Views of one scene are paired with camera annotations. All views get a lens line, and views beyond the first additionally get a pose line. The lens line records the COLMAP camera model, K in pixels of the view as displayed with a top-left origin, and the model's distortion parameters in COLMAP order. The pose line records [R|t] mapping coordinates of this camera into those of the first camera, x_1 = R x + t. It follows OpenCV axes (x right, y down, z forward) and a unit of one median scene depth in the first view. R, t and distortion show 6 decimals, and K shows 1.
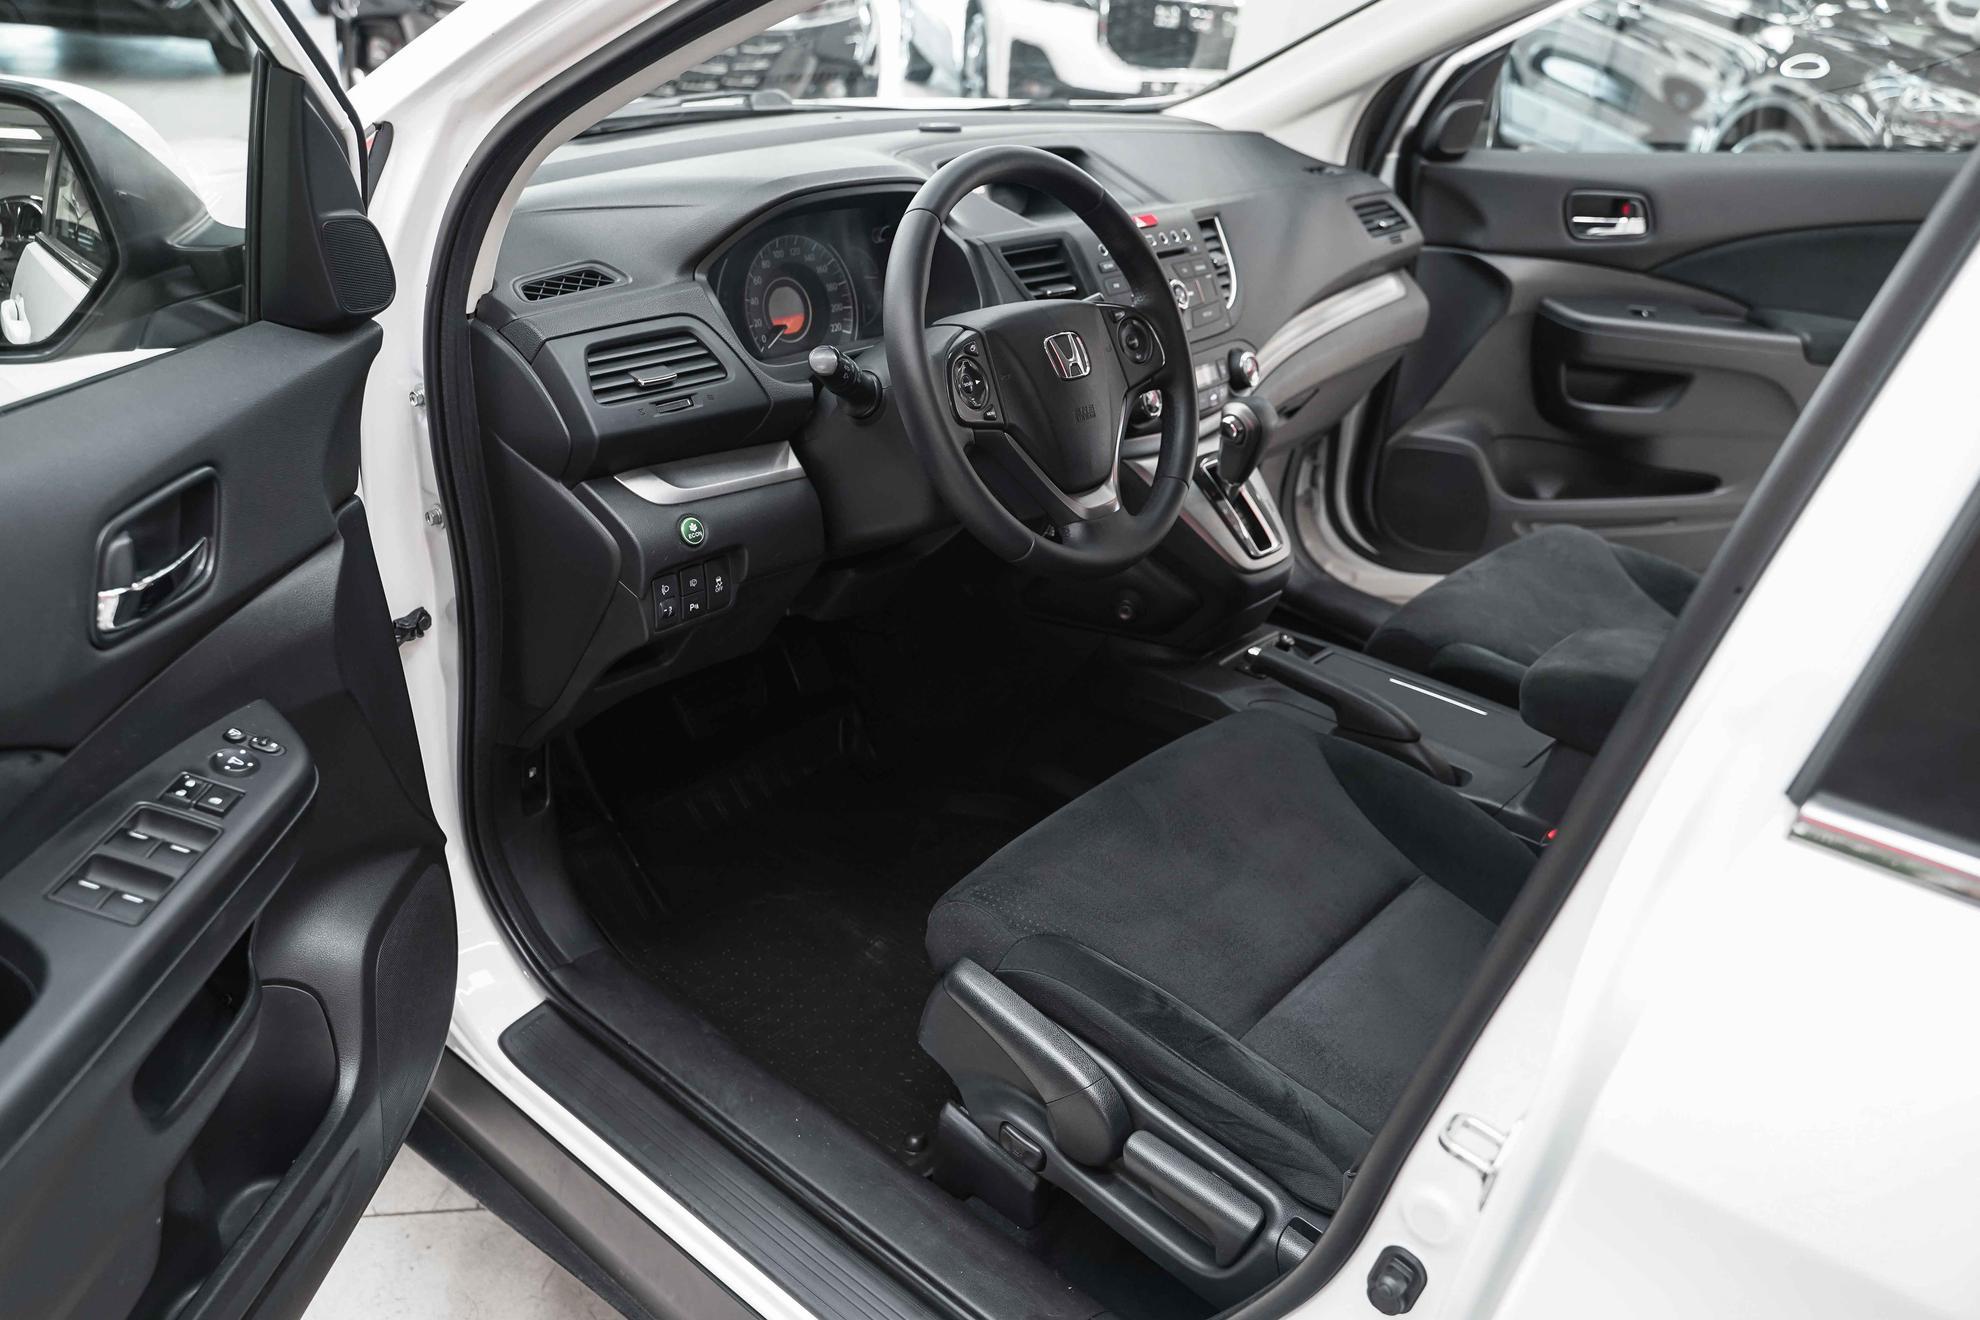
lens RADIAL K [[1579.4, 0, 990.0], [0, 1579.4, 660.0], [0, 0, 1]] dist [-0.014224, 0.013137]
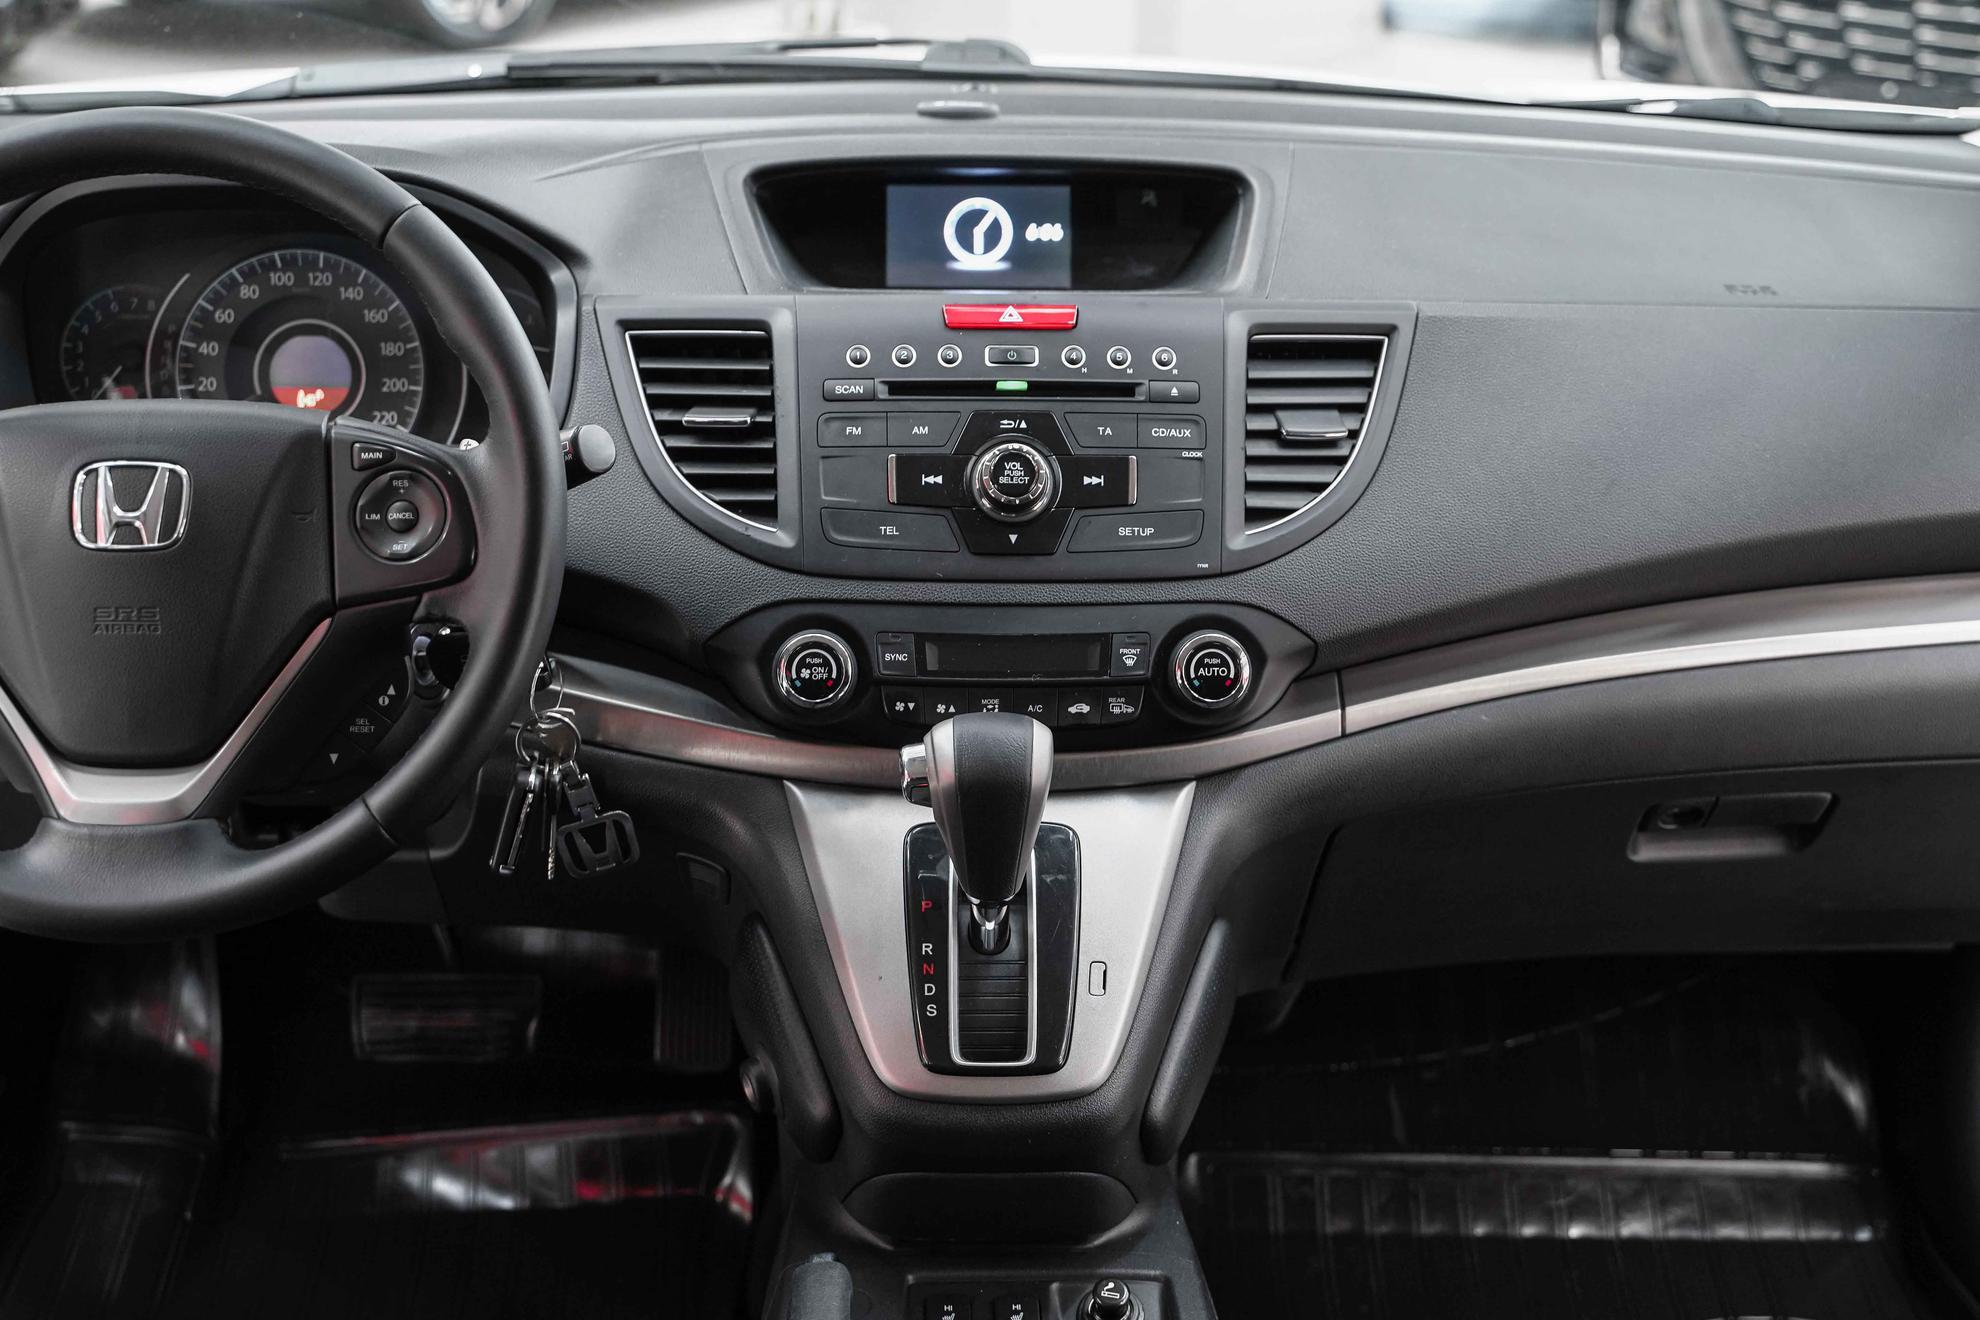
lens RADIAL K [[2442.0, 0, 1006.3], [0, 2442.0, 662.3], [0, 0, 1]] dist [0.011573, -0.020113]
pose [[0.671988, 0.208683, -0.710552, 0.621303], [-0.295592, 0.955314, 0.001018, -0.173153], [0.679012, 0.209350, 0.703644, 0.491912]]
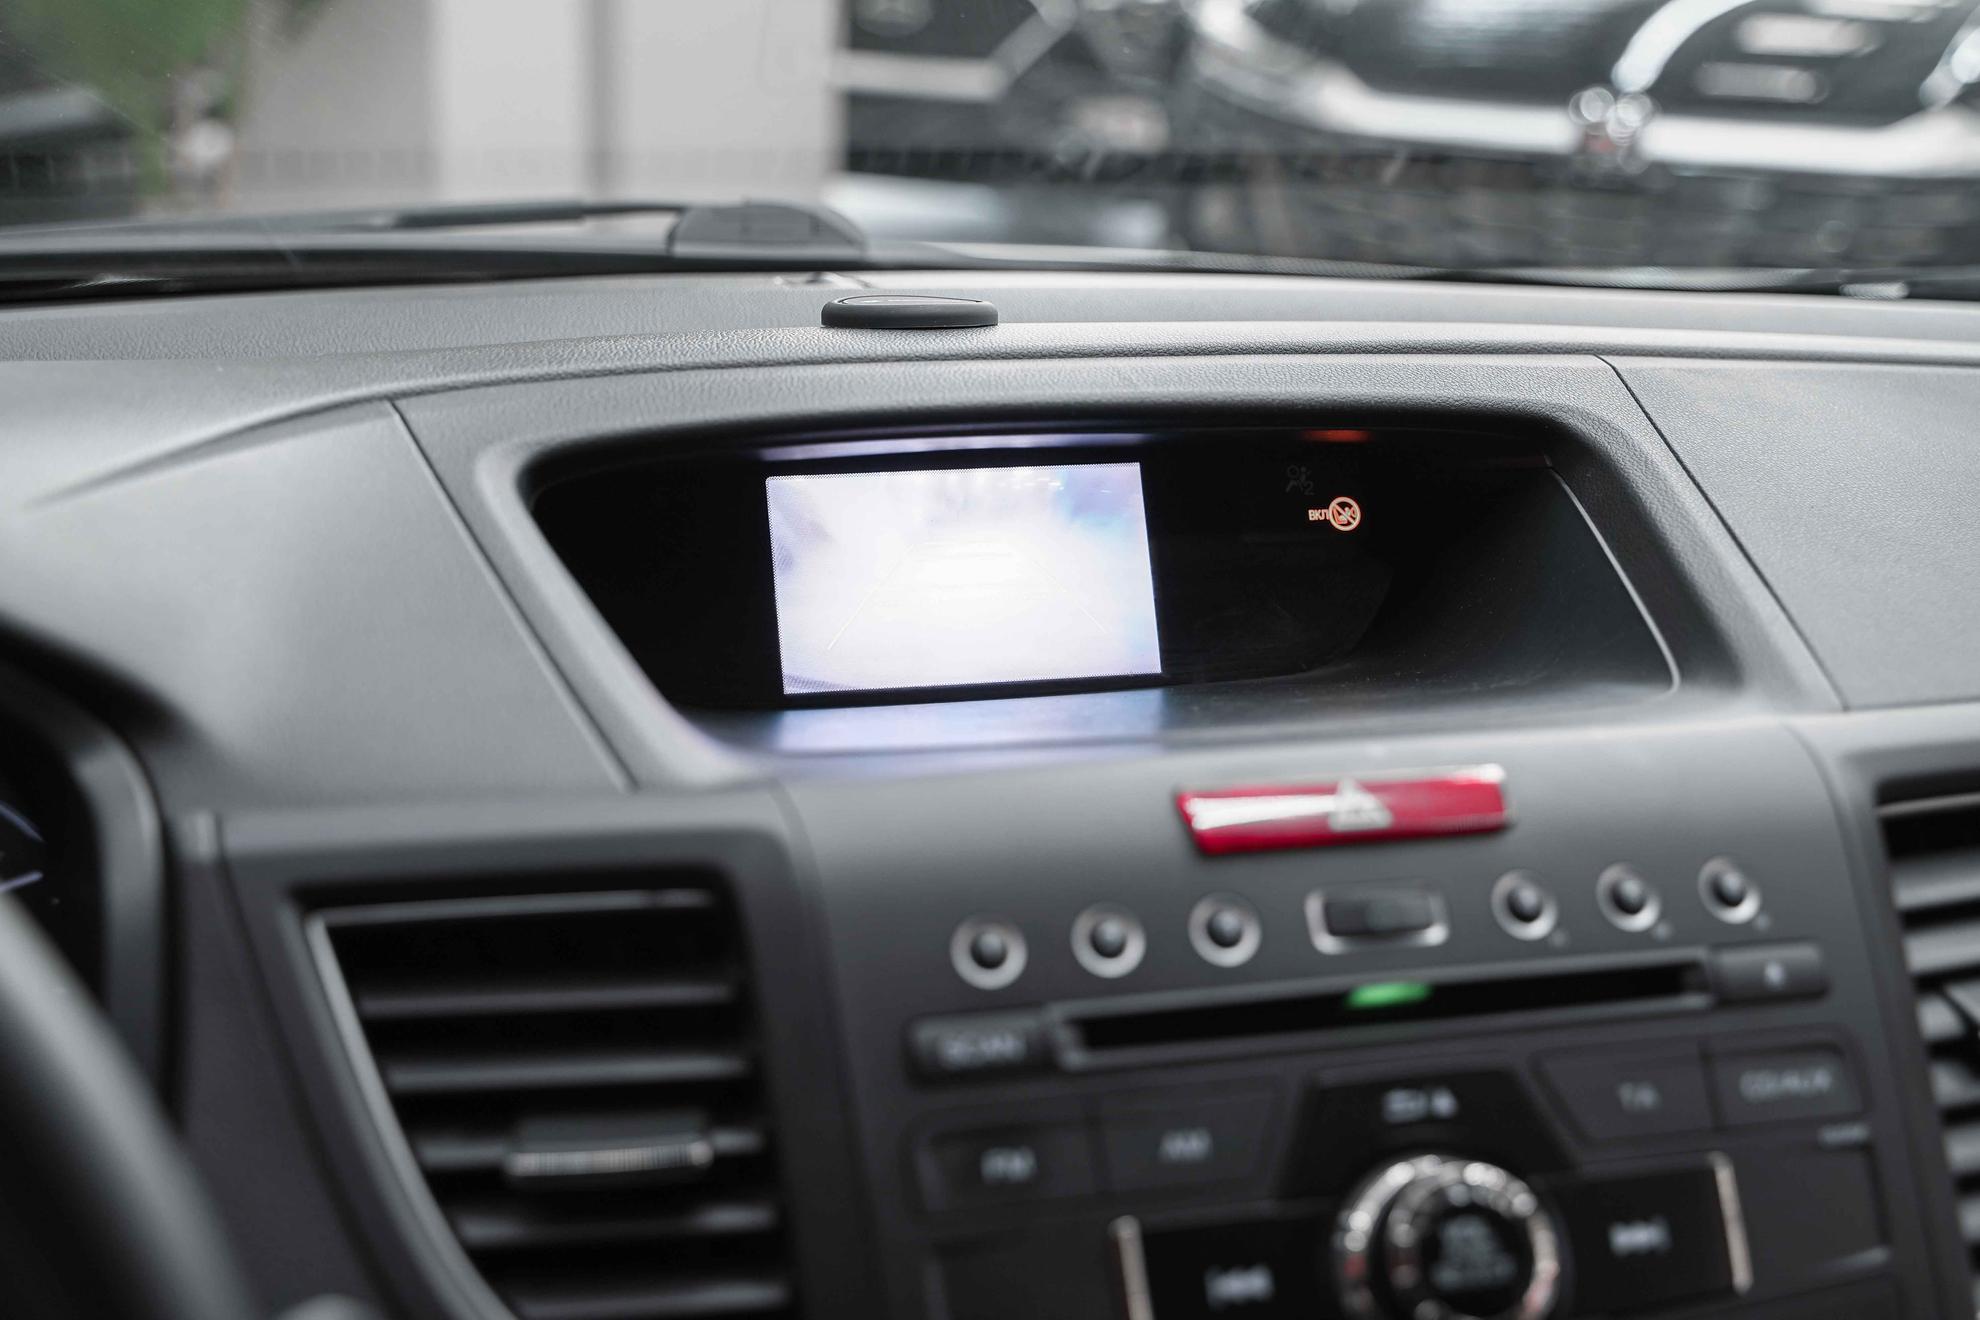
lens RADIAL K [[2605.8, 0, 990.0], [0, 2605.8, 660.0], [0, 0, 1]] dist [0.011351, 0.014179]
pose [[0.829668, 0.090067, -0.550943, 0.219720], [-0.211394, 0.964094, -0.160731, -0.229826], [0.516685, 0.249820, 0.818918, 0.708287]]
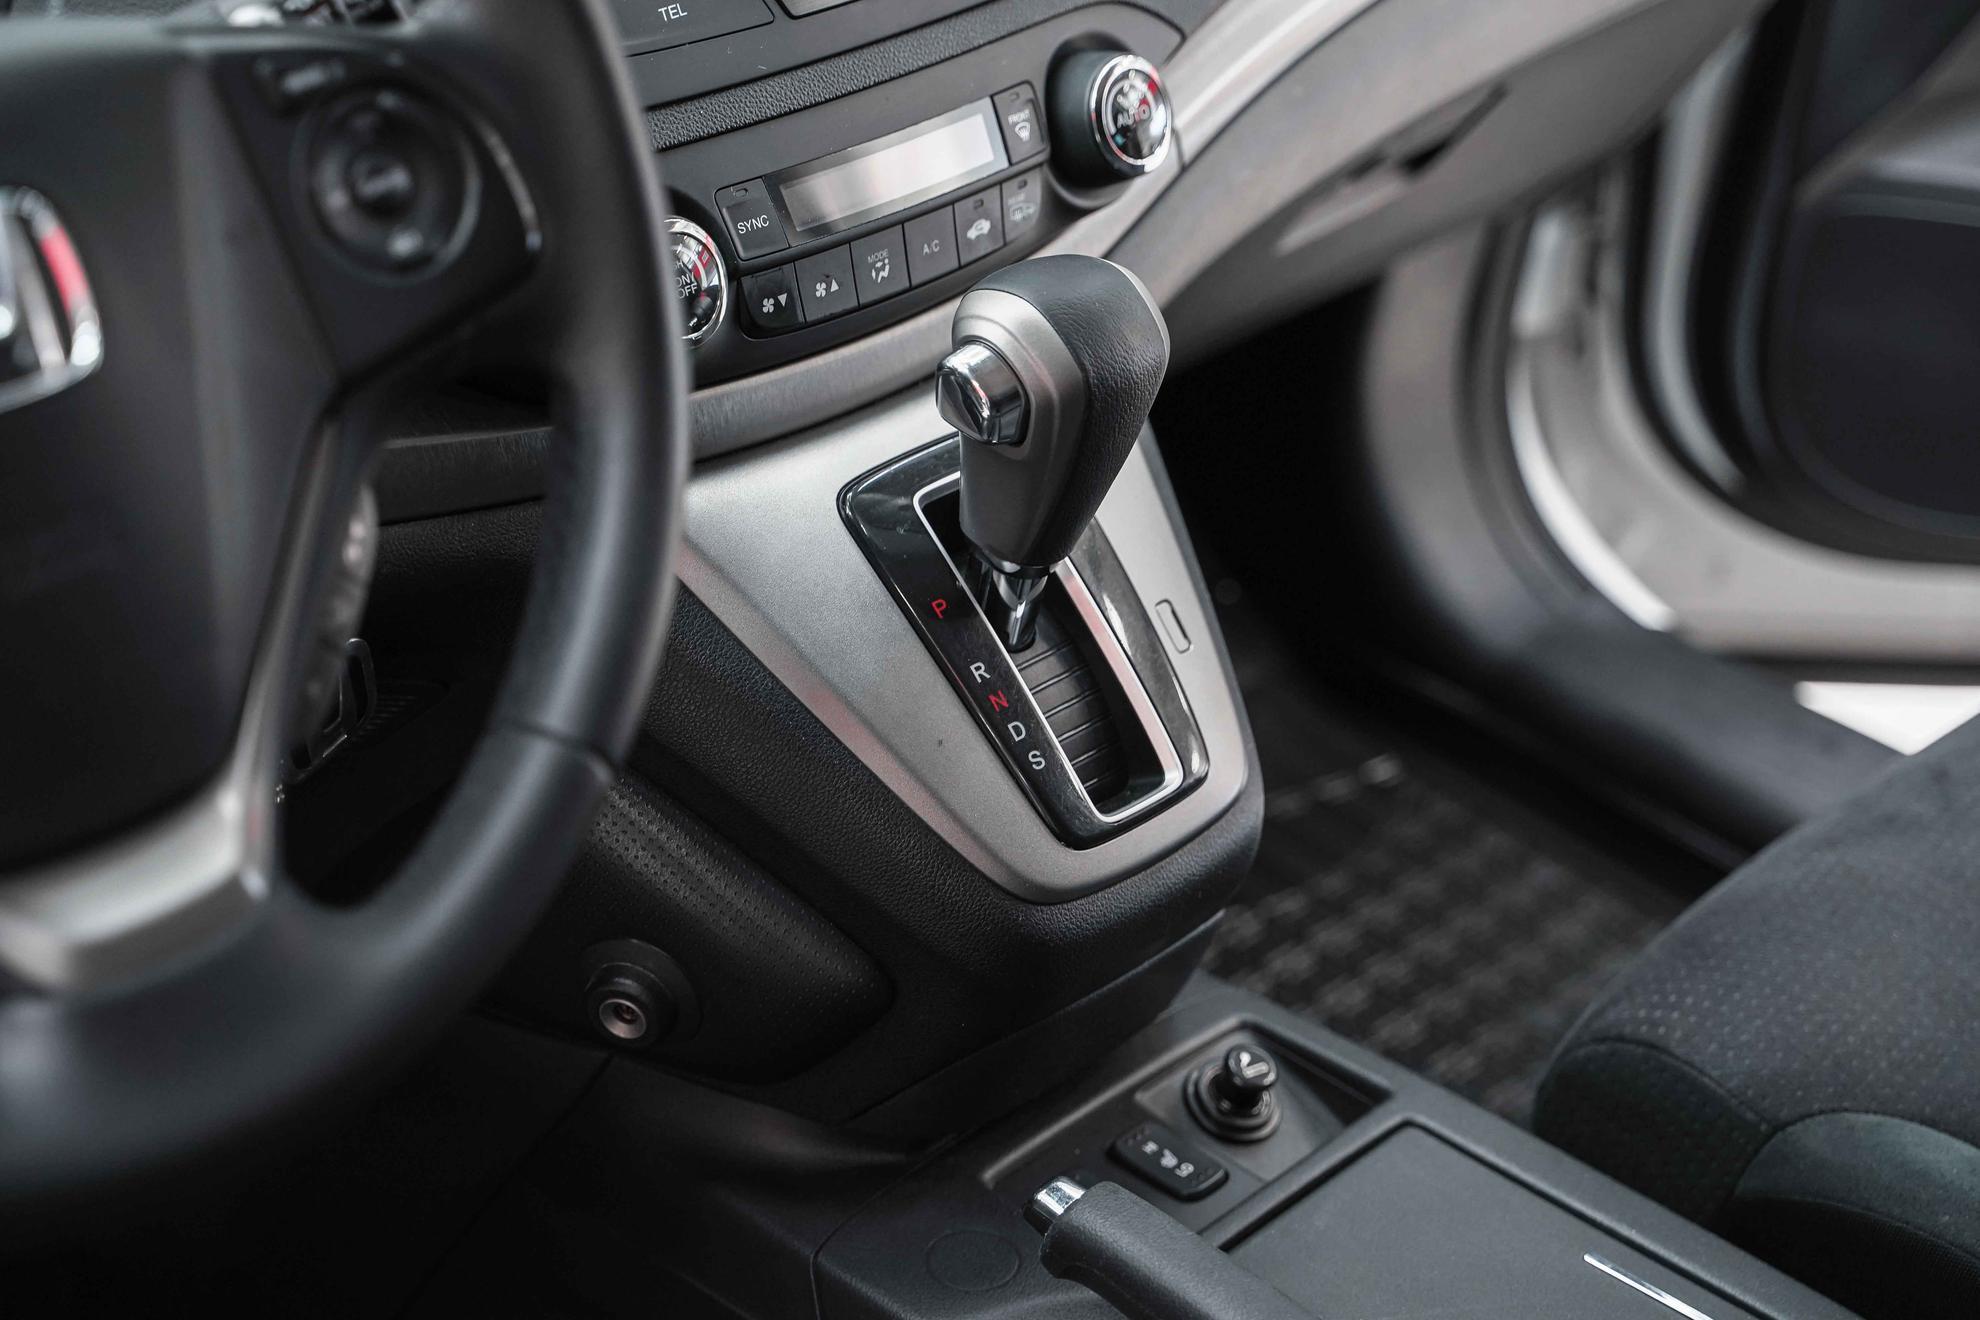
lens RADIAL K [[3680.6, 0, 990.0], [0, 3680.6, 660.0], [0, 0, 1]] dist [0.038938, 0.087815]
pose [[0.999134, 0.025409, -0.032936, 0.166508], [-0.022848, 0.996851, 0.075933, -0.139868], [0.034761, -0.075115, 0.996569, 0.349089]]
